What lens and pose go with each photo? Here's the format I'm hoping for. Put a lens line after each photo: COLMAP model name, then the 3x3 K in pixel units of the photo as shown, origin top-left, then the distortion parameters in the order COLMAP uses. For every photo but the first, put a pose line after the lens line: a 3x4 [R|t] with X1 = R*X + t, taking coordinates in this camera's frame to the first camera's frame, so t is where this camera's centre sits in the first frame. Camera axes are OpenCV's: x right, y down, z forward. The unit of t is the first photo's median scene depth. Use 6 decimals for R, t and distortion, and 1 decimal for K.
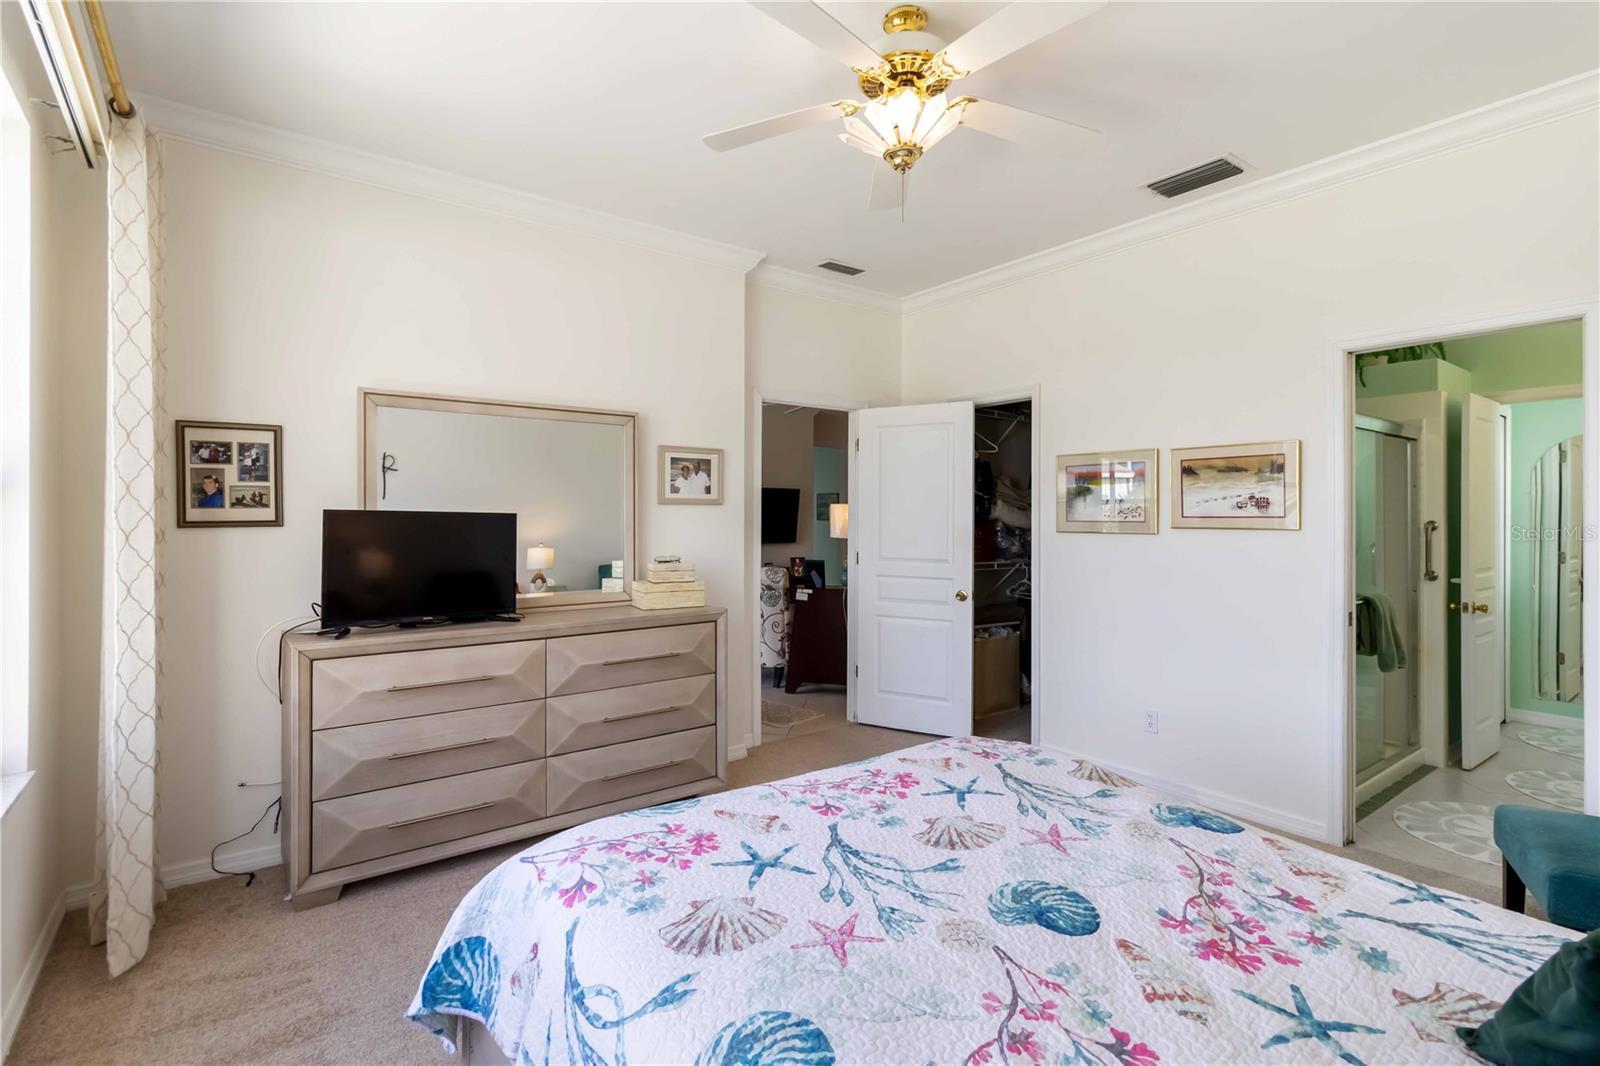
lens RADIAL K [[753.7, 0, 836.5], [0, 753.7, 516.8], [0, 0, 1]] dist [0.004798, -0.000531]
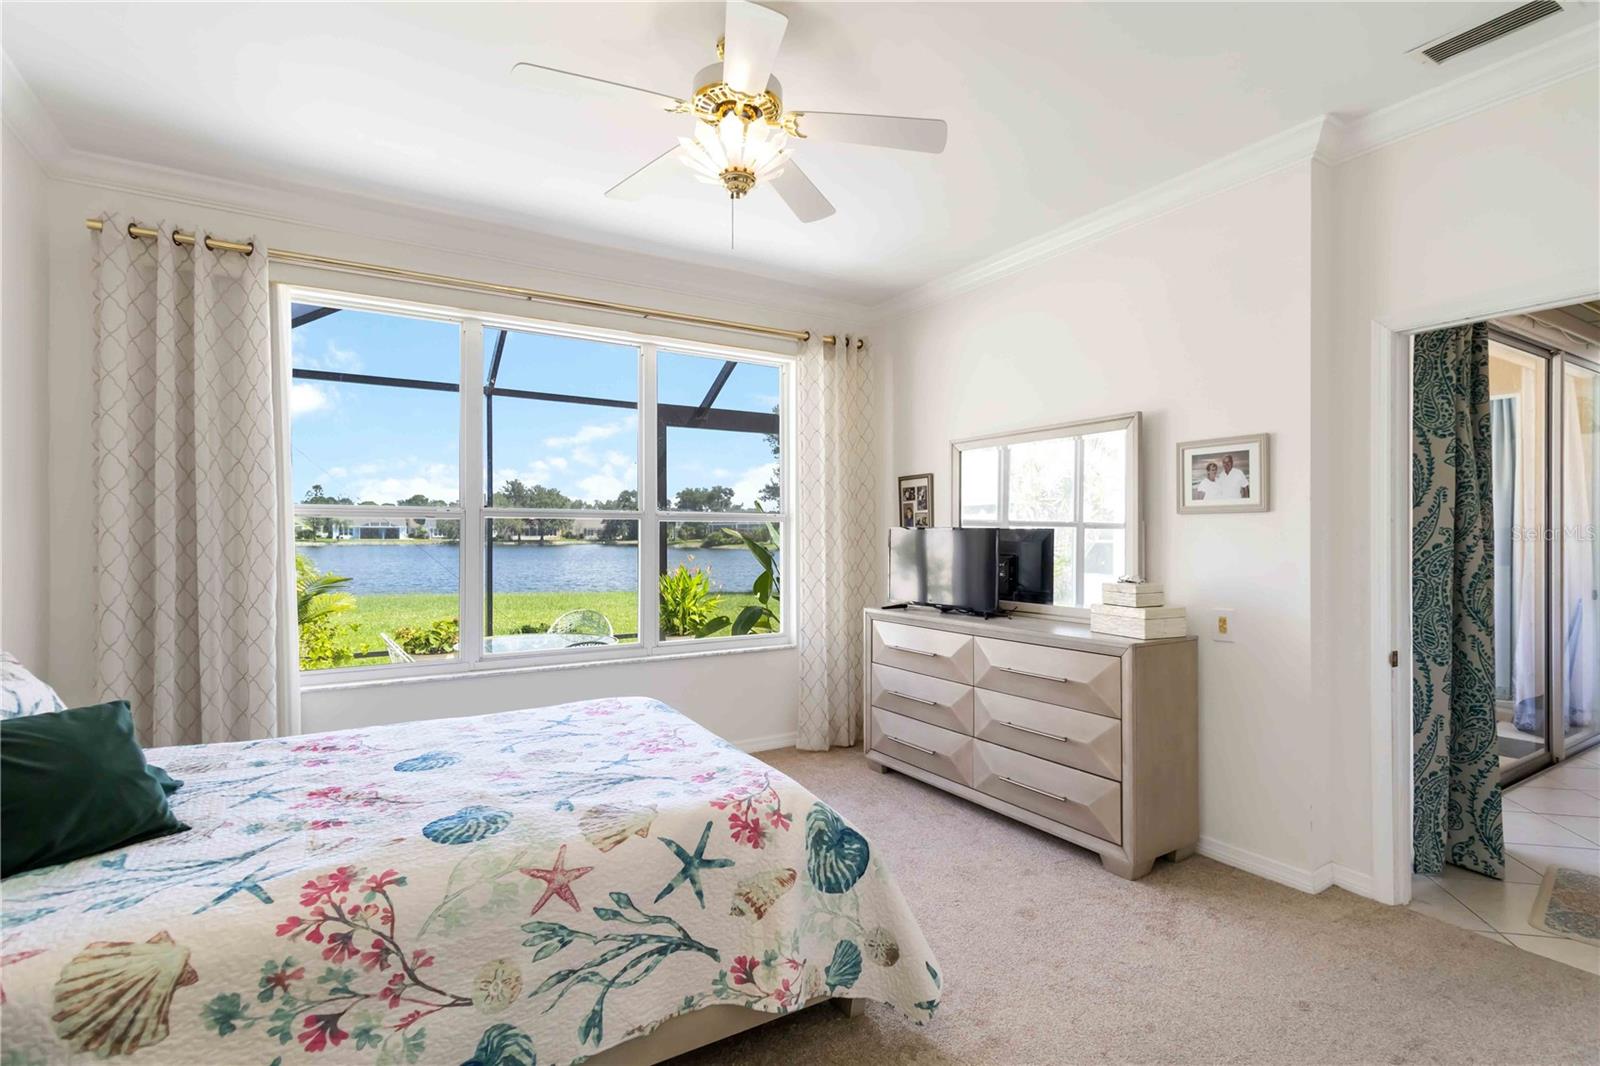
lens RADIAL K [[753.7, 0, 801.0], [0, 753.7, 535.0], [0, 0, 1]] dist [0.004798, -0.000531]
pose [[-0.100771, -0.000570, -0.994910, 0.838858], [0.003377, 0.999994, -0.000915, 0.007000], [0.994904, -0.003452, -0.100768, 0.896644]]
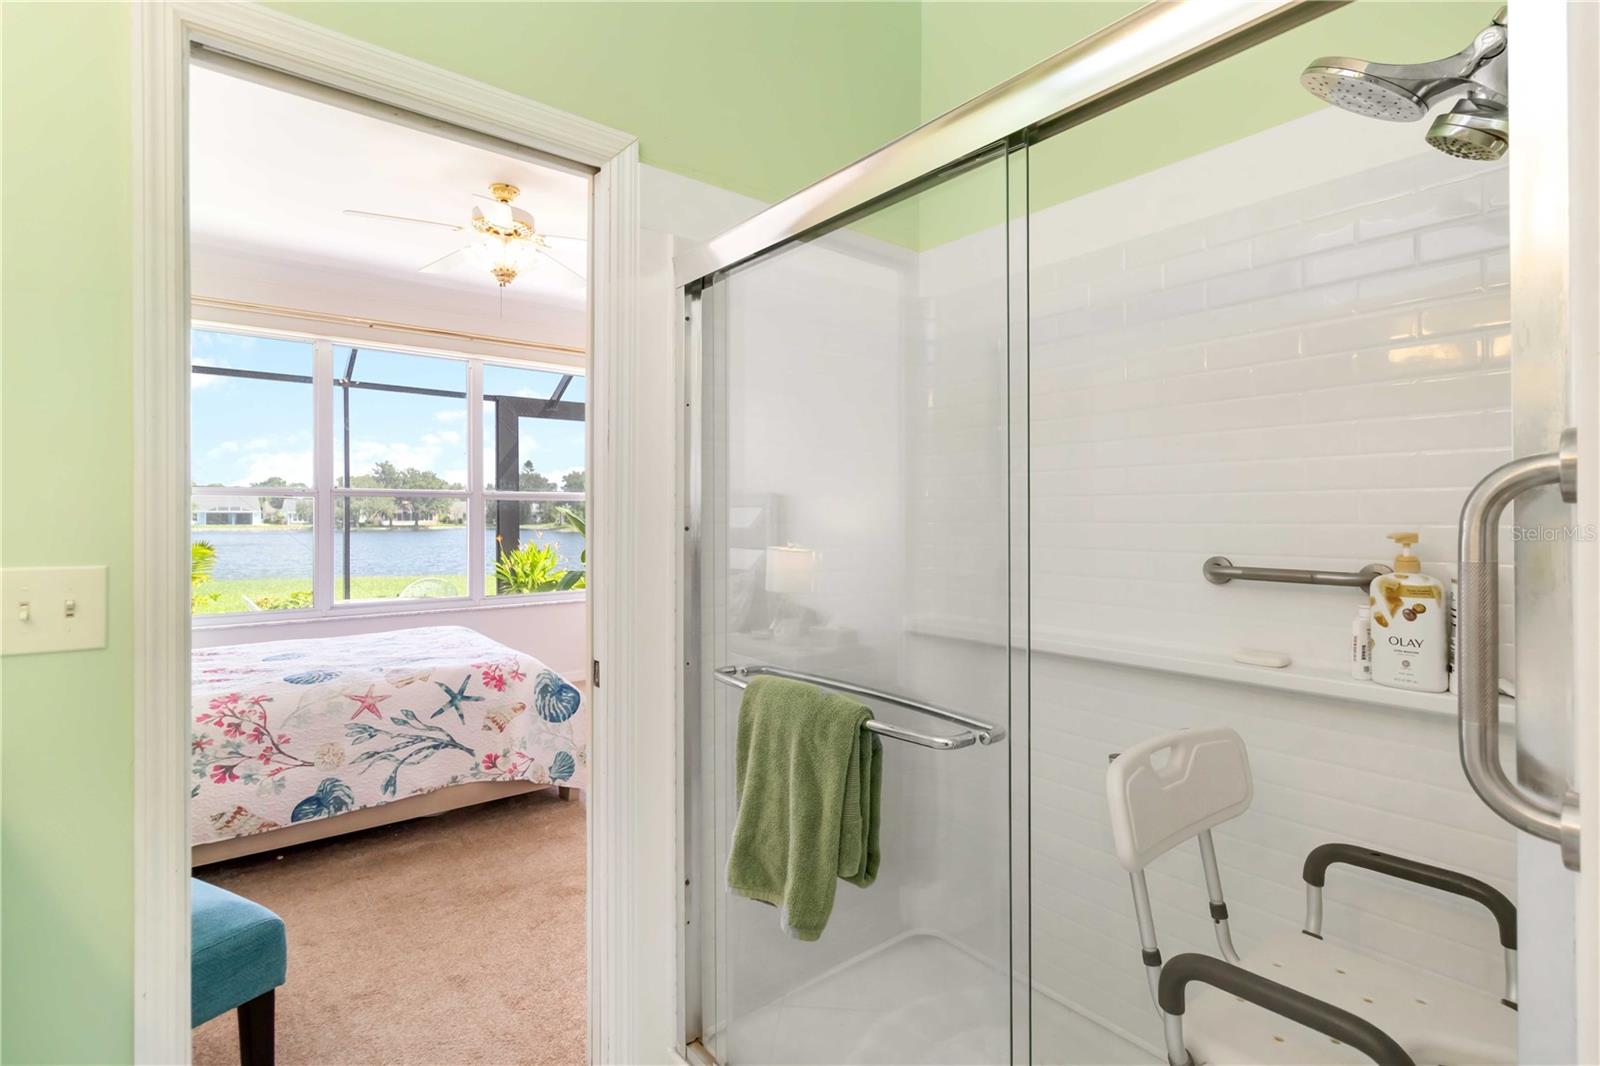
lens RADIAL K [[753.7, 0, 799.7], [0, 753.7, 520.4], [0, 0, 1]] dist [0.004798, -0.000531]
pose [[0.037006, 0.001021, -0.999315, 1.320537], [0.005748, 0.999983, 0.001234, 0.032362], [0.999299, -0.005790, 0.036999, 1.198658]]
